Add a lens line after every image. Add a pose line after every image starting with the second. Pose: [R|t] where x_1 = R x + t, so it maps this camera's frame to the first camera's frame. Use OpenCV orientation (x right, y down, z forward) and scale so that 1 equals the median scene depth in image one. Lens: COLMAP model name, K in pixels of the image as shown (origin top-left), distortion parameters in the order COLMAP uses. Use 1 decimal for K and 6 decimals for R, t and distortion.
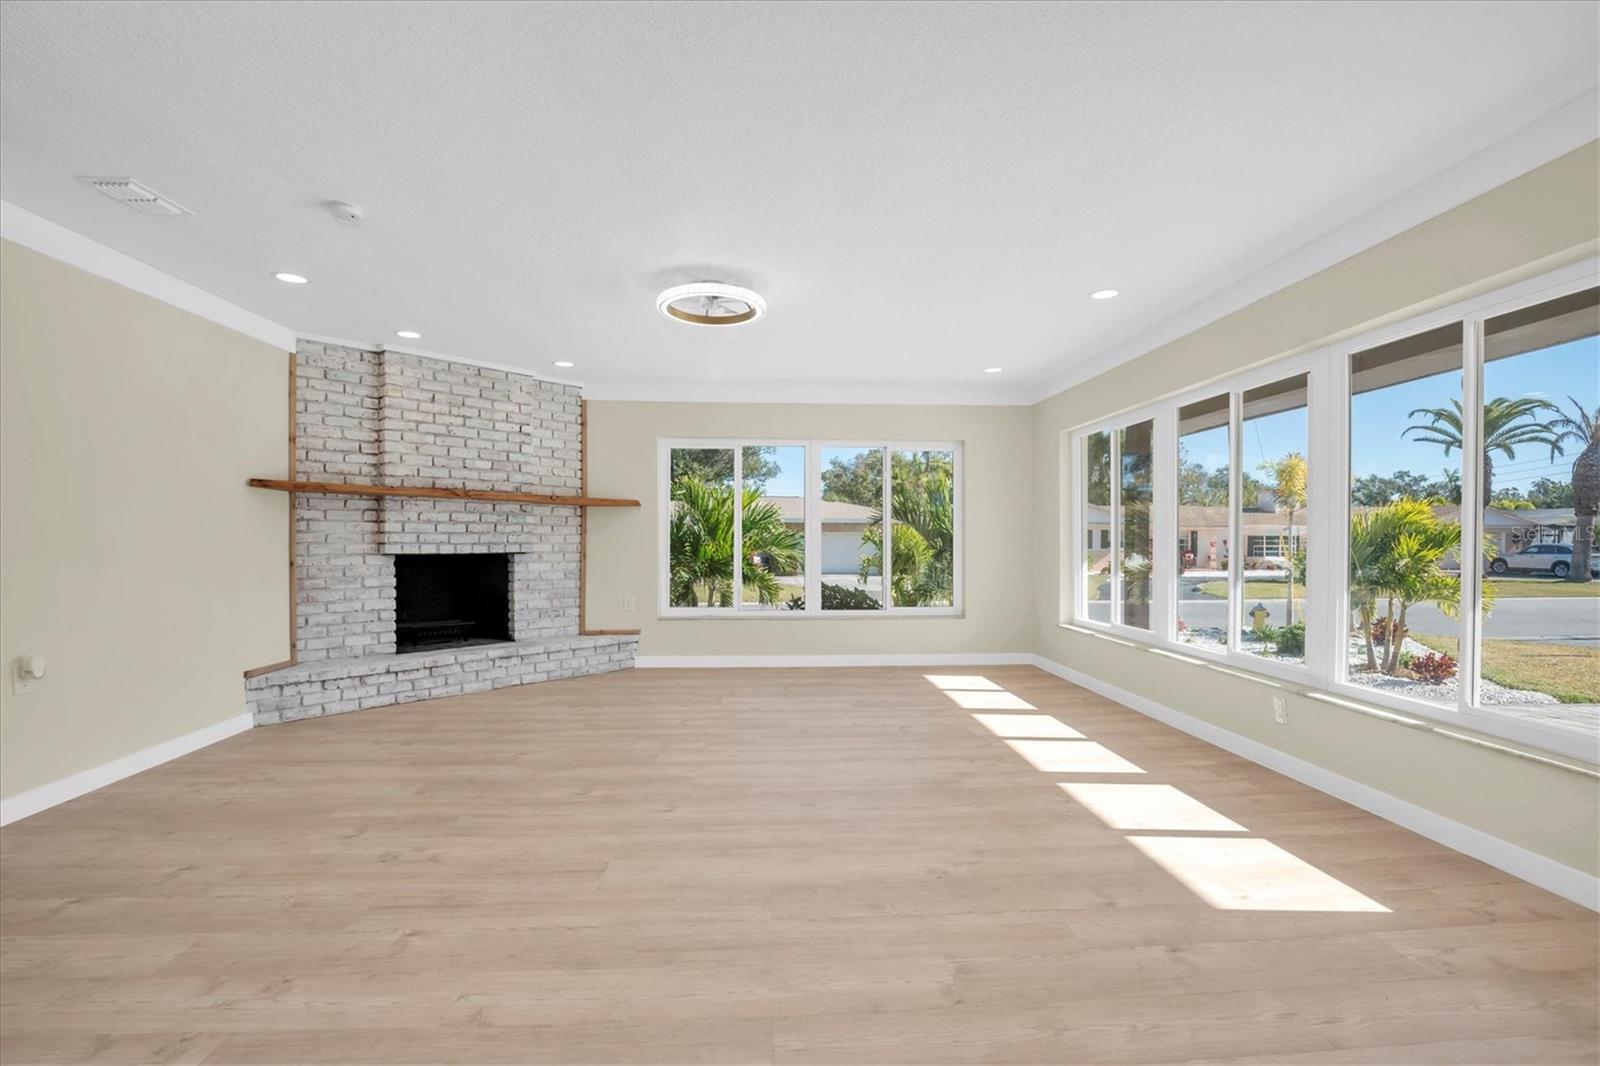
lens RADIAL K [[745.5, 0, 796.1], [0, 745.5, 541.2], [0, 0, 1]] dist [-0.023751, -0.000442]
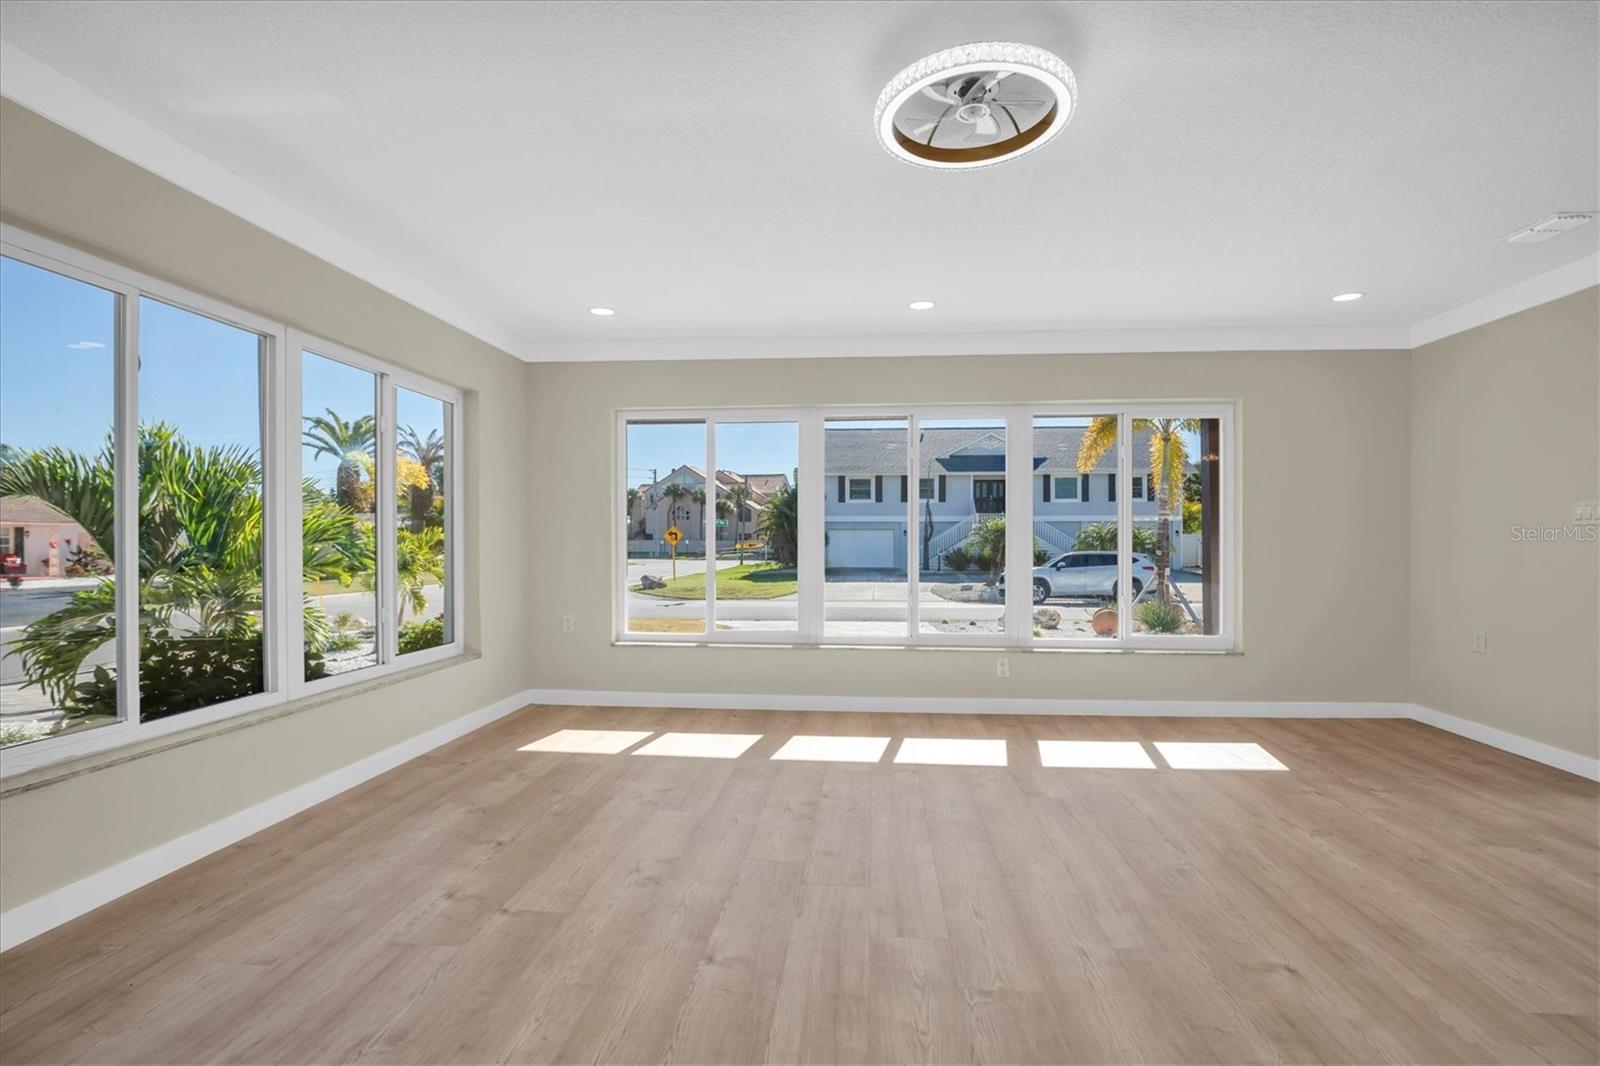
lens RADIAL K [[745.5, 0, 796.1], [0, 745.5, 541.2], [0, 0, 1]] dist [-0.023751, -0.000442]
pose [[0.145566, -0.001824, 0.989347, -0.497842], [0.000575, 0.999998, 0.001759, -0.001526], [-0.989348, 0.000312, 0.145567, 0.781643]]
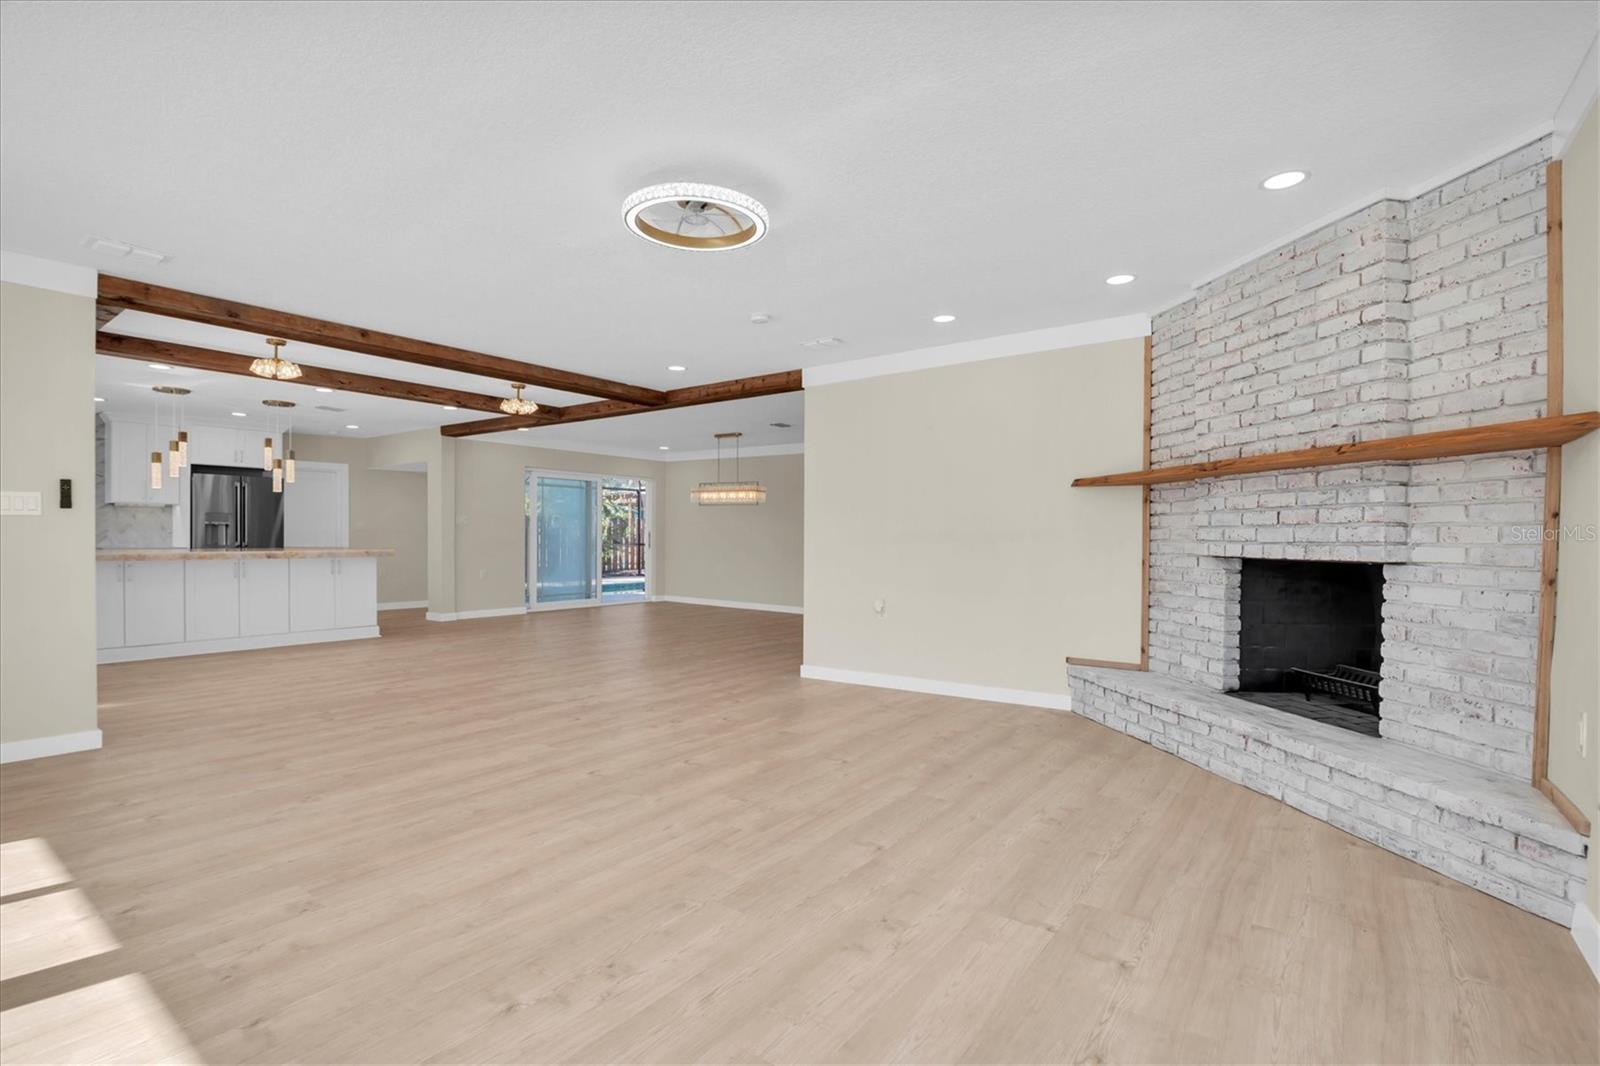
lens RADIAL K [[745.5, 0, 796.1], [0, 745.5, 541.2], [0, 0, 1]] dist [-0.023751, -0.000442]
pose [[-0.642275, 0.002187, -0.766471, 0.293732], [-0.004599, 0.999967, 0.006707, -0.000368], [0.766460, 0.007833, -0.642244, 1.159952]]
